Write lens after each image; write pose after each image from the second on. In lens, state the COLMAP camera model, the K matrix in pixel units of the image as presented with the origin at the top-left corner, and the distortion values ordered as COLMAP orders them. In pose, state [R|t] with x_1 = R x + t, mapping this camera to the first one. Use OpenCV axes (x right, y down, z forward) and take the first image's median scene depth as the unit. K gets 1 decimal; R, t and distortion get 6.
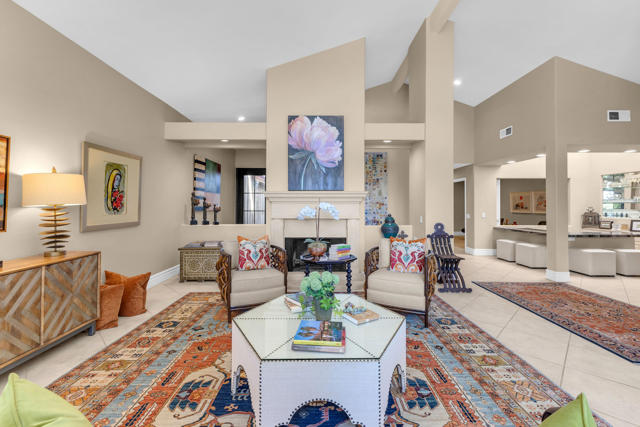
lens RADIAL K [[277.7, 0, 319.5], [0, 277.7, 209.1], [0, 0, 1]] dist [0.010231, -0.001354]
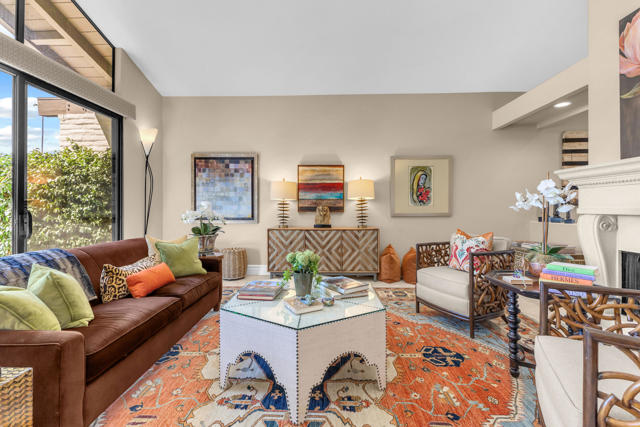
lens RADIAL K [[277.7, 0, 325.7], [0, 277.7, 210.8], [0, 0, 1]] dist [0.010231, -0.001354]
pose [[-0.025064, 0.008168, -0.999652, 0.563393], [-0.009717, 0.999917, 0.008413, 0.035217], [0.999639, 0.009924, -0.024983, 0.584768]]
